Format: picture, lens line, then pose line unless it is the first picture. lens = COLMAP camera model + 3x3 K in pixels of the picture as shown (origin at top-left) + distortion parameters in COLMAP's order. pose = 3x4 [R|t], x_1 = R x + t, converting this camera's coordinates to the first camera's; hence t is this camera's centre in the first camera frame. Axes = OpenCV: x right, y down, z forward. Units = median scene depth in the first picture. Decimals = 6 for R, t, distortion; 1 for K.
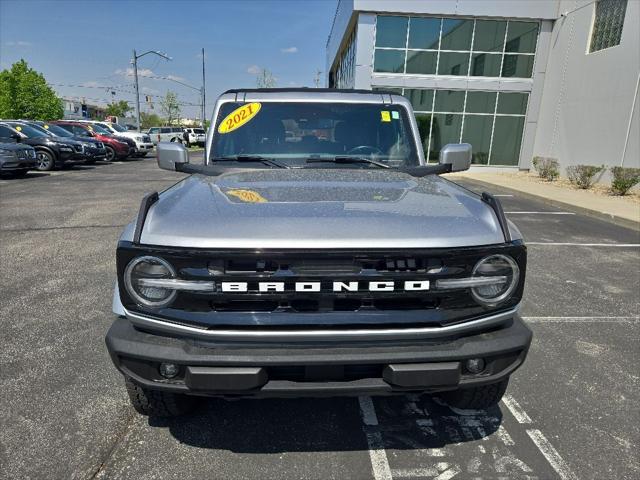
lens RADIAL K [[406.4, 0, 320.6], [0, 406.4, 253.1], [0, 0, 1]] dist [0.019657, -0.004341]
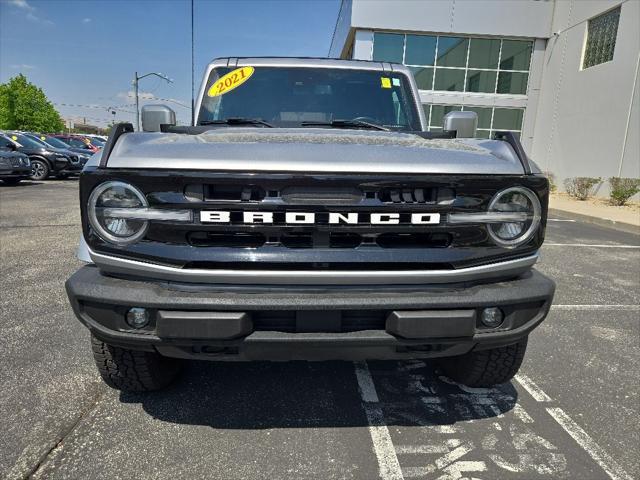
lens RADIAL K [[406.4, 0, 320.6], [0, 406.4, 253.1], [0, 0, 1]] dist [0.019657, -0.004341]
pose [[0.999940, 0.007282, 0.008238, 0.000821], [-0.006850, 0.998663, -0.051241, 0.028359], [-0.008600, 0.051181, 0.998652, 0.019446]]
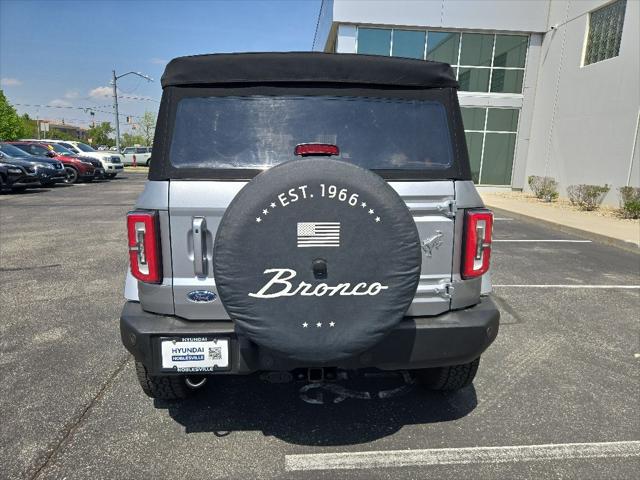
lens RADIAL K [[406.4, 0, 320.6], [0, 406.4, 253.1], [0, 0, 1]] dist [0.019657, -0.004341]
pose [[0.999380, -0.012764, 0.032824, 0.020540], [0.014254, 0.998860, -0.045562, -0.032397], [-0.032205, 0.046002, 0.998422, 0.127302]]
